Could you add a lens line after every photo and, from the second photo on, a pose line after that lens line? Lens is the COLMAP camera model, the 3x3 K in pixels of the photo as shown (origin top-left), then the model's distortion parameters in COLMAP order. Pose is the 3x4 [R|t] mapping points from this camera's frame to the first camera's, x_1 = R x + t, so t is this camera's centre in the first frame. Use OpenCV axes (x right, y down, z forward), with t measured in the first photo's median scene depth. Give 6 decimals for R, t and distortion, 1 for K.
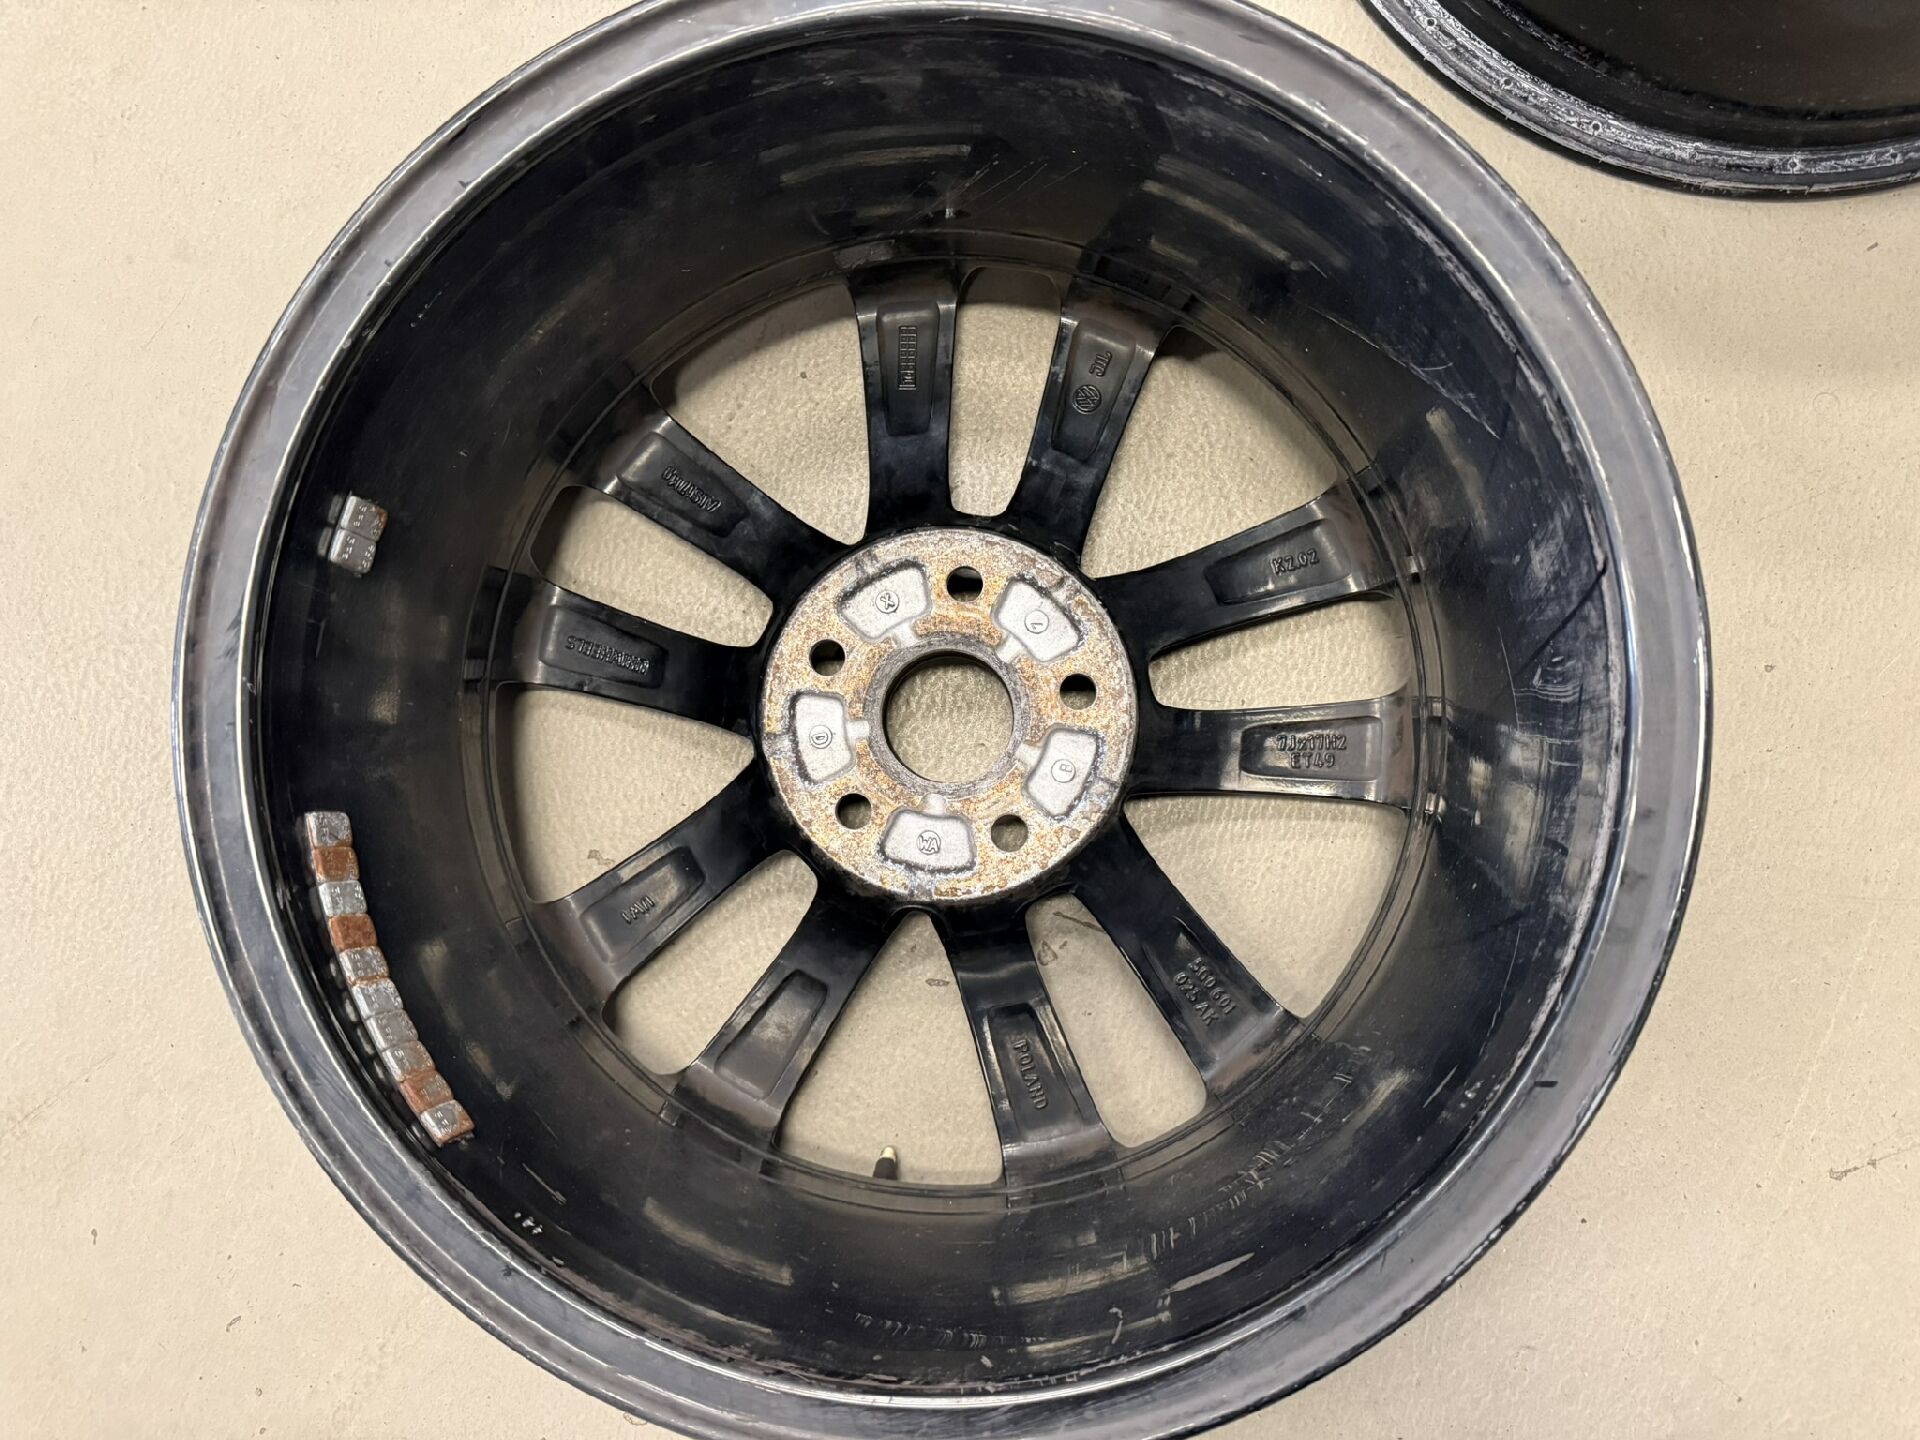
lens RADIAL K [[1328.6, 0, 953.6], [0, 1328.6, 721.5], [0, 0, 1]] dist [0.043225, 0.000344]
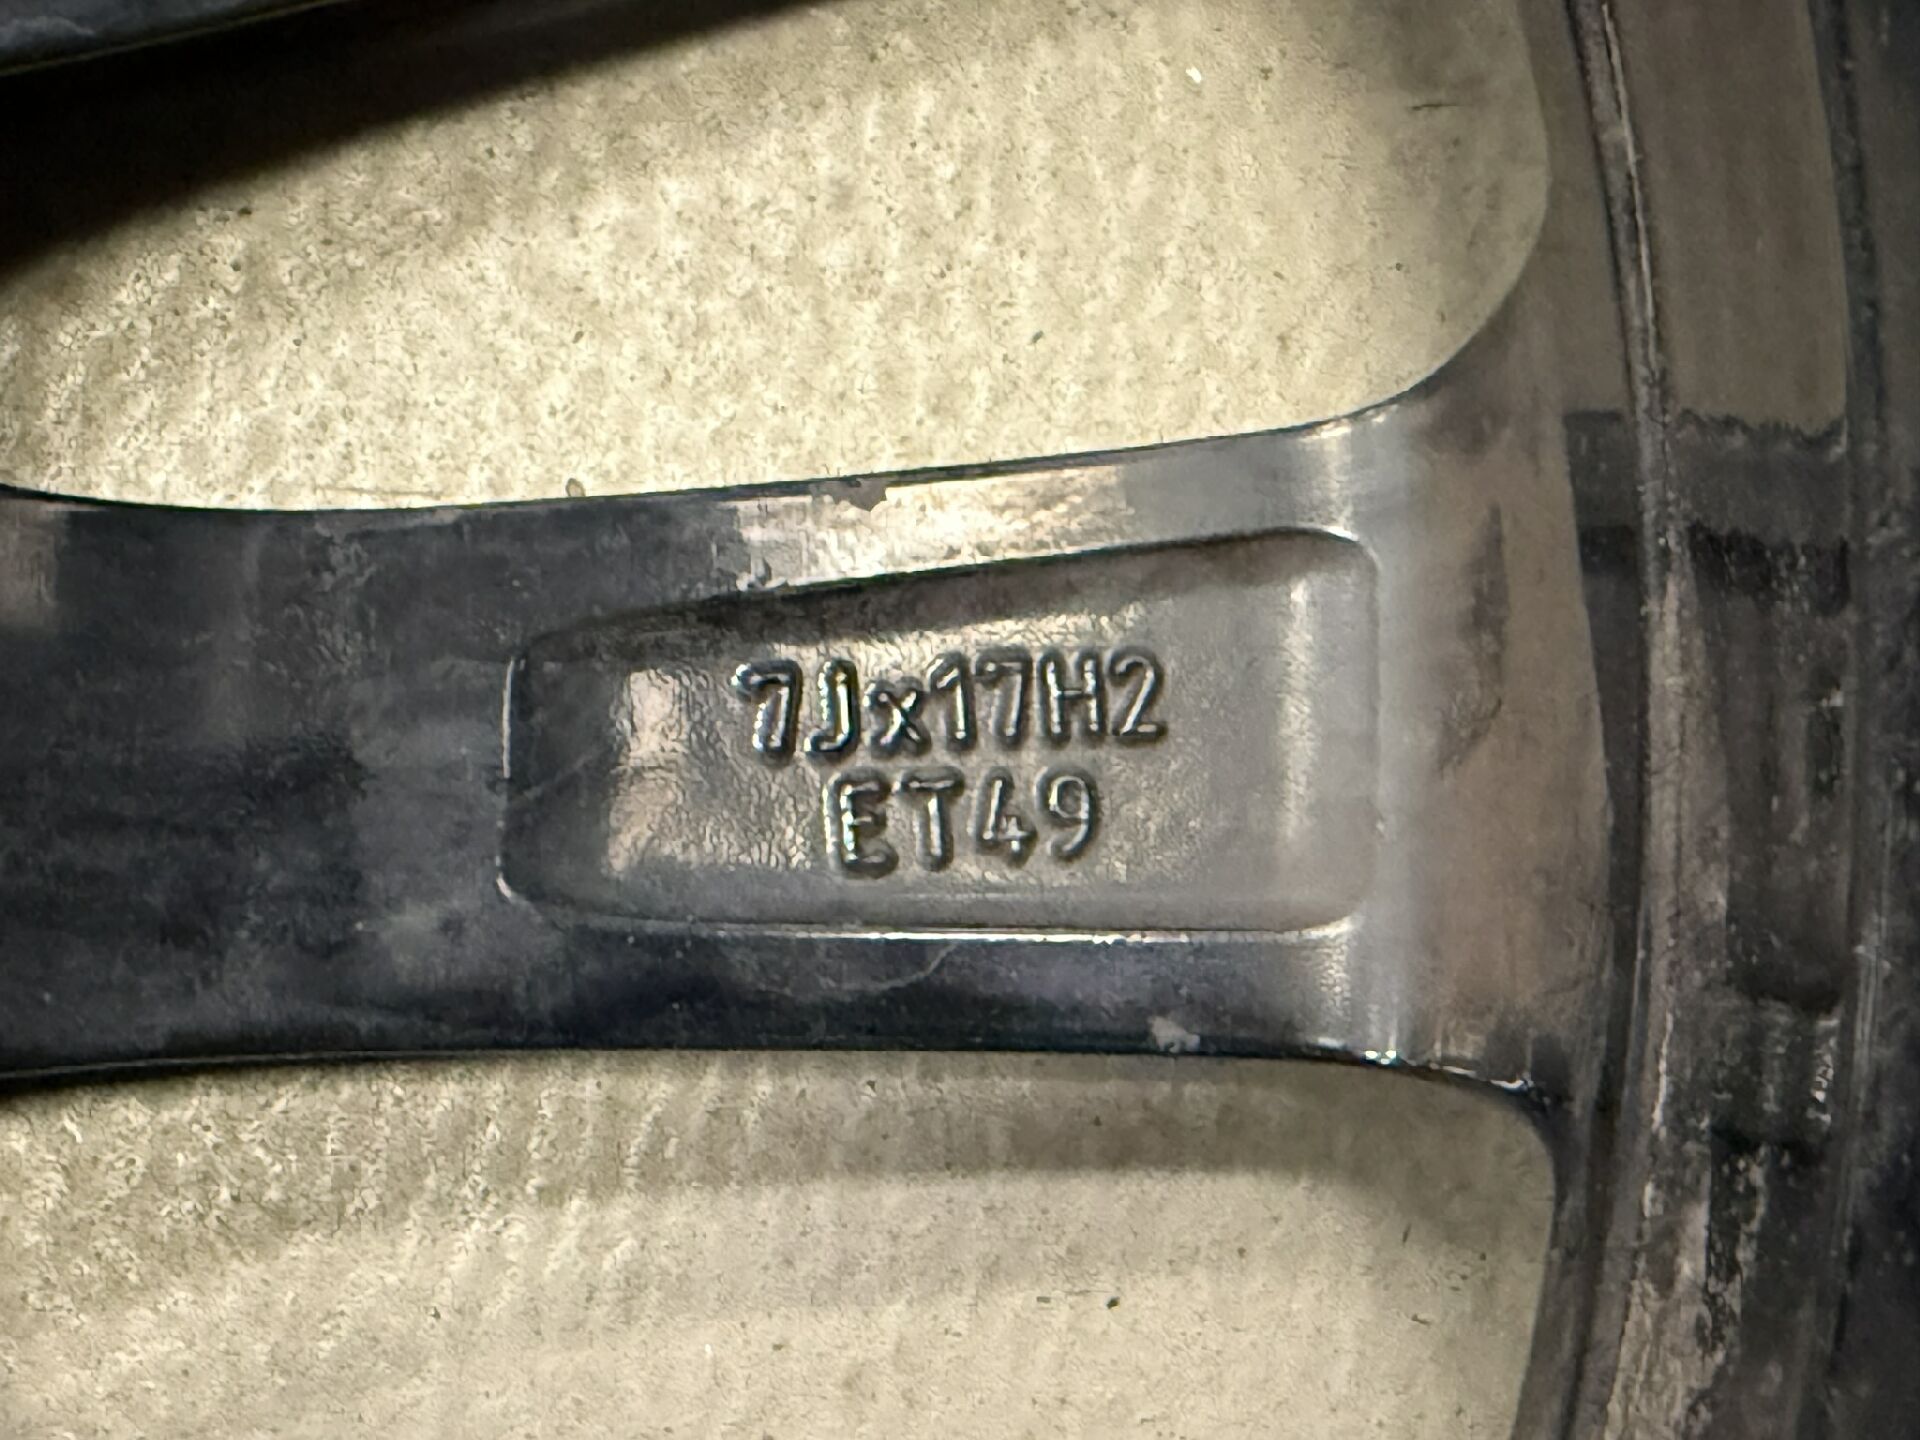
lens RADIAL K [[2743.1, 0, 960.6], [0, 2743.1, 719.6], [0, 0, 1]] dist [-0.023613, 0.000000]
pose [[0.979233, -0.033253, 0.199992, 0.197220], [0.039976, 0.998760, -0.029669, 0.026419], [-0.198758, 0.037047, 0.979348, 0.658963]]
